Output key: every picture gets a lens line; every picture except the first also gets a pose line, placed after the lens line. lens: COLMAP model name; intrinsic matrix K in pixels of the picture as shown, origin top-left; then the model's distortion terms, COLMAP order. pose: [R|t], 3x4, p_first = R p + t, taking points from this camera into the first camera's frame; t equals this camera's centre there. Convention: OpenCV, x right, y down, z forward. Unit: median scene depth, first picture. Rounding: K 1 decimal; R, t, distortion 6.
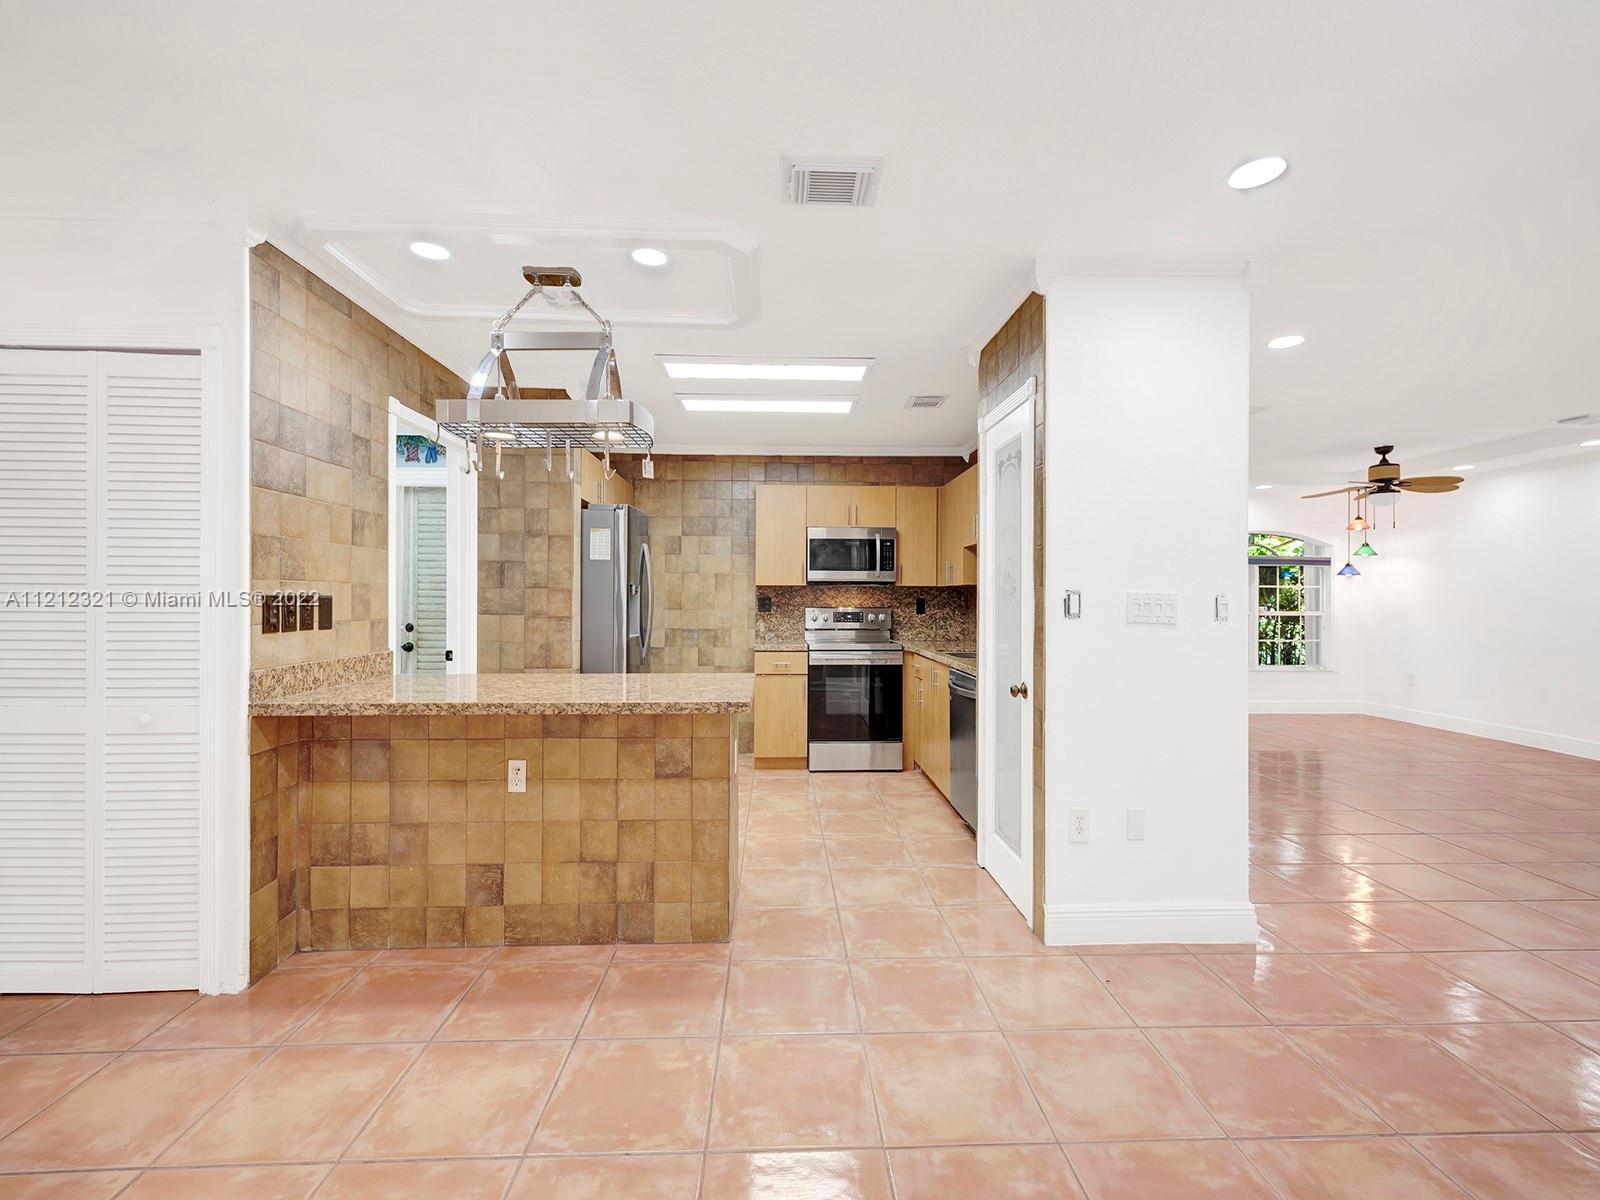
lens RADIAL K [[674.1, 0, 811.0], [0, 674.1, 598.3], [0, 0, 1]] dist [-0.000791, 0.000565]
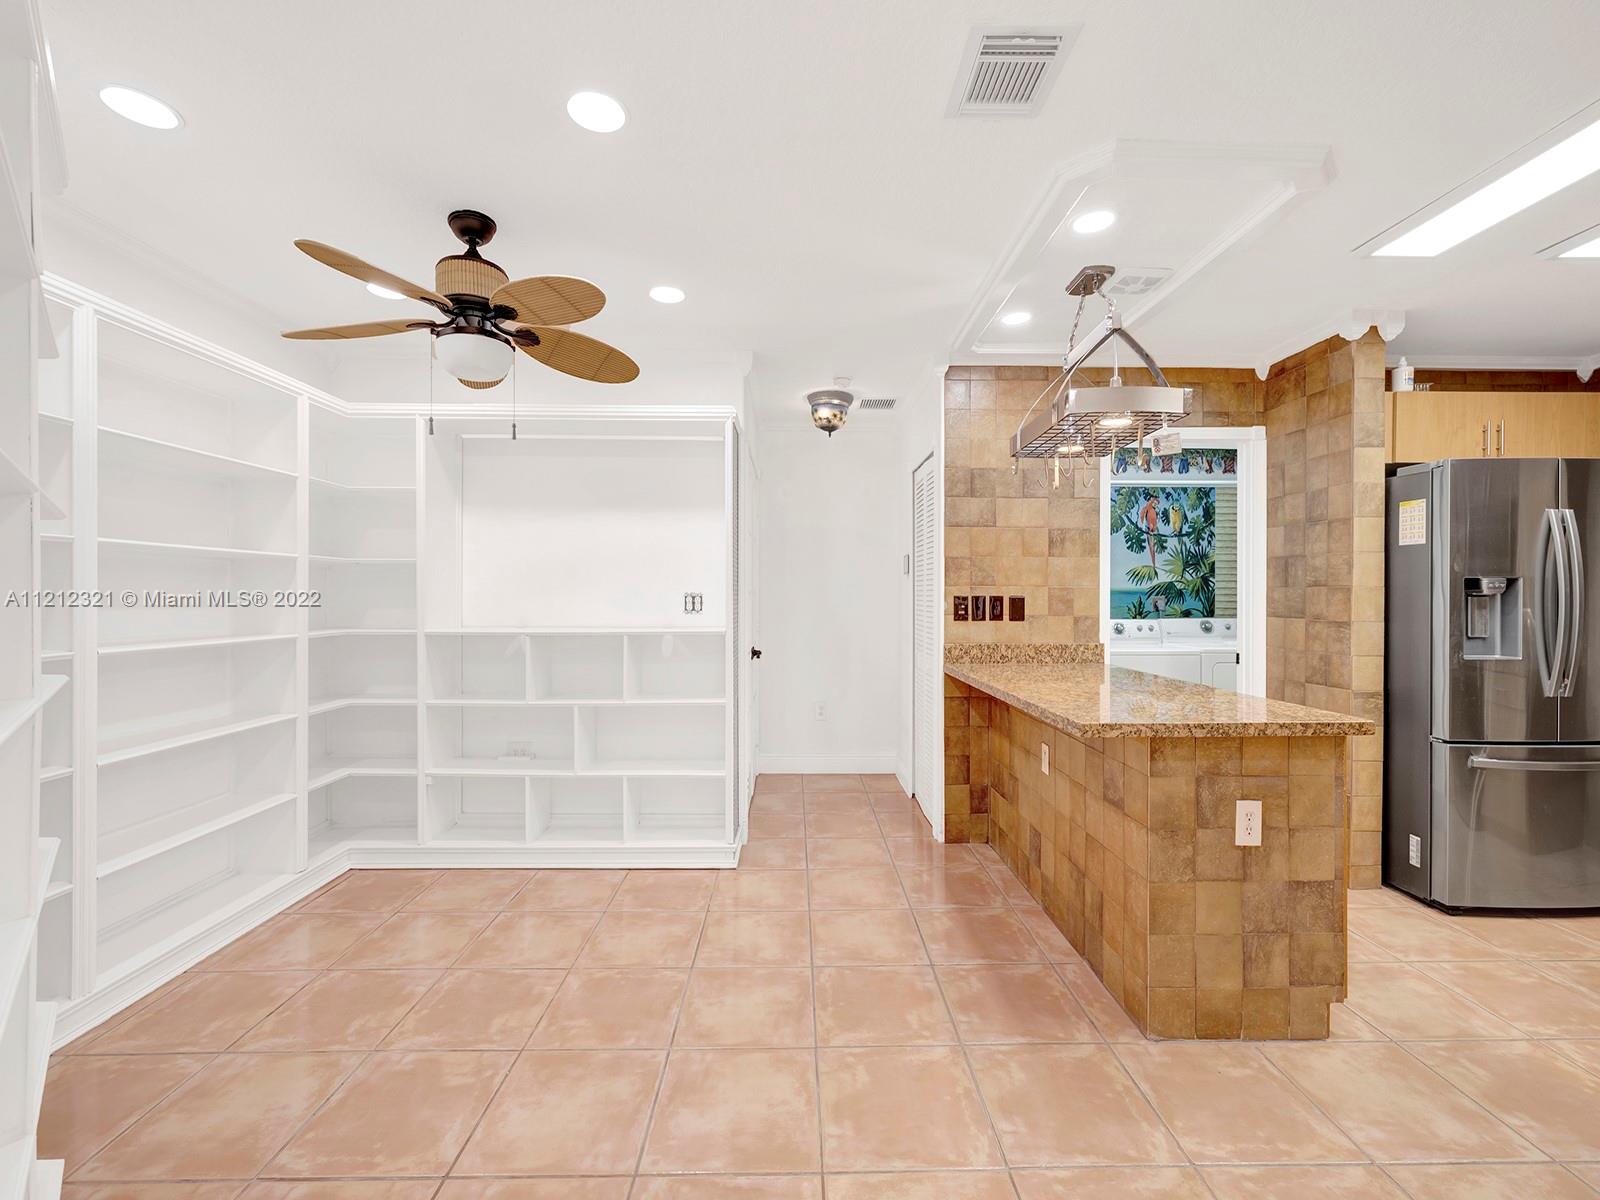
lens RADIAL K [[674.1, 0, 816.0], [0, 674.1, 598.8], [0, 0, 1]] dist [-0.000791, 0.000565]
pose [[-0.012157, -0.002782, -0.999922, 0.628145], [-0.003059, 0.999992, -0.002745, 0.005972], [0.999921, 0.003025, -0.012165, 0.593896]]
